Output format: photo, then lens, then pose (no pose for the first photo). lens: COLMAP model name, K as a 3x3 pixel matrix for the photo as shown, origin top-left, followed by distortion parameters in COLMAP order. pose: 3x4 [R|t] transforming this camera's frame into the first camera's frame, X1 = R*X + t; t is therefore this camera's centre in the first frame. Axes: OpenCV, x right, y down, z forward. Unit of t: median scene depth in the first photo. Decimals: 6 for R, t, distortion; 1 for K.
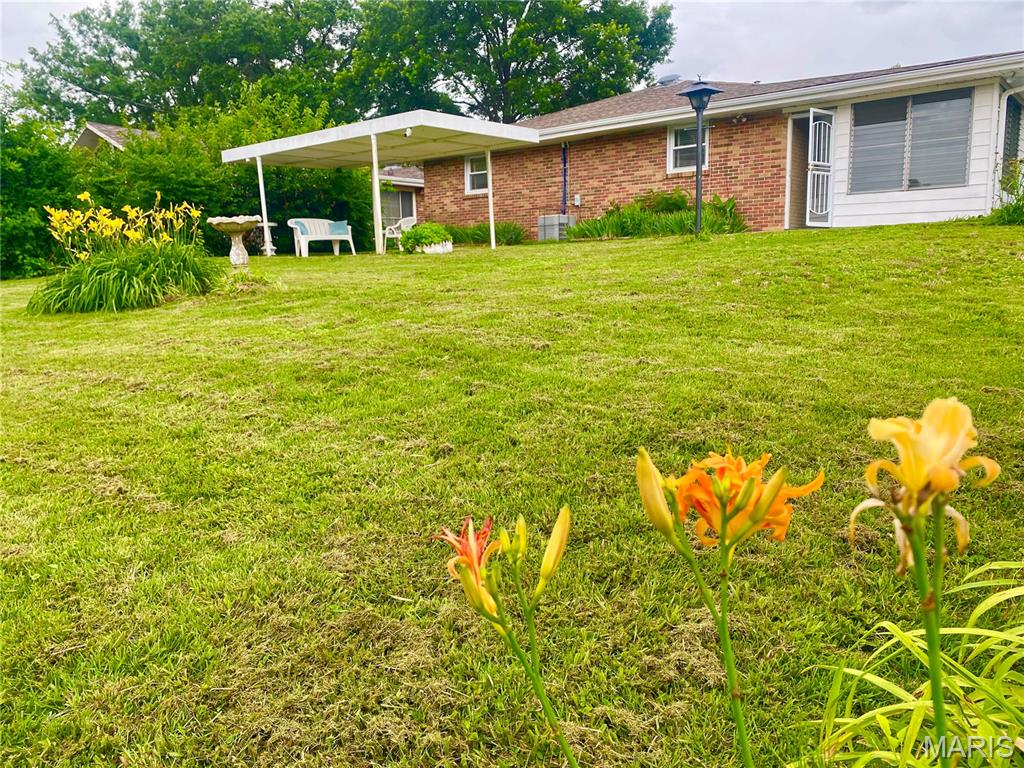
lens RADIAL K [[775.4, 0, 512.0], [0, 775.4, 384.0], [0, 0, 1]] dist [0.062052, -0.072807]
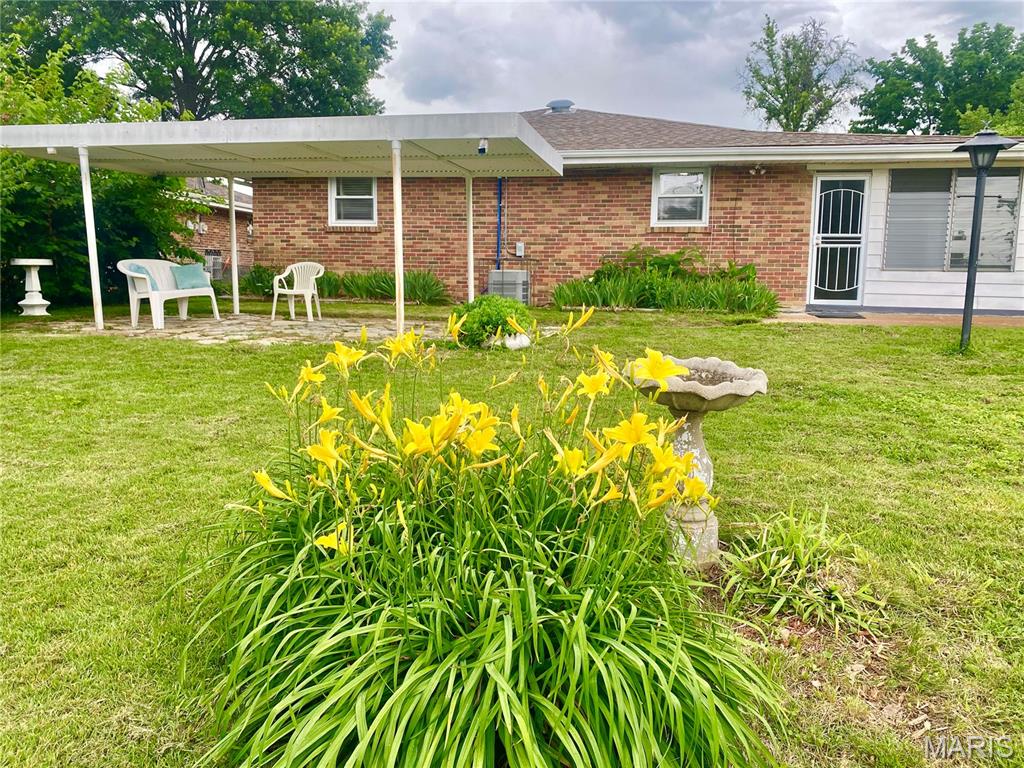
lens RADIAL K [[775.4, 0, 512.0], [0, 775.4, 384.0], [0, 0, 1]] dist [0.062052, -0.072807]
pose [[0.883497, -0.028160, 0.467590, -0.302083], [0.037604, 0.999234, -0.010873, -0.104312], [-0.466926, 0.027189, 0.883878, 0.363797]]
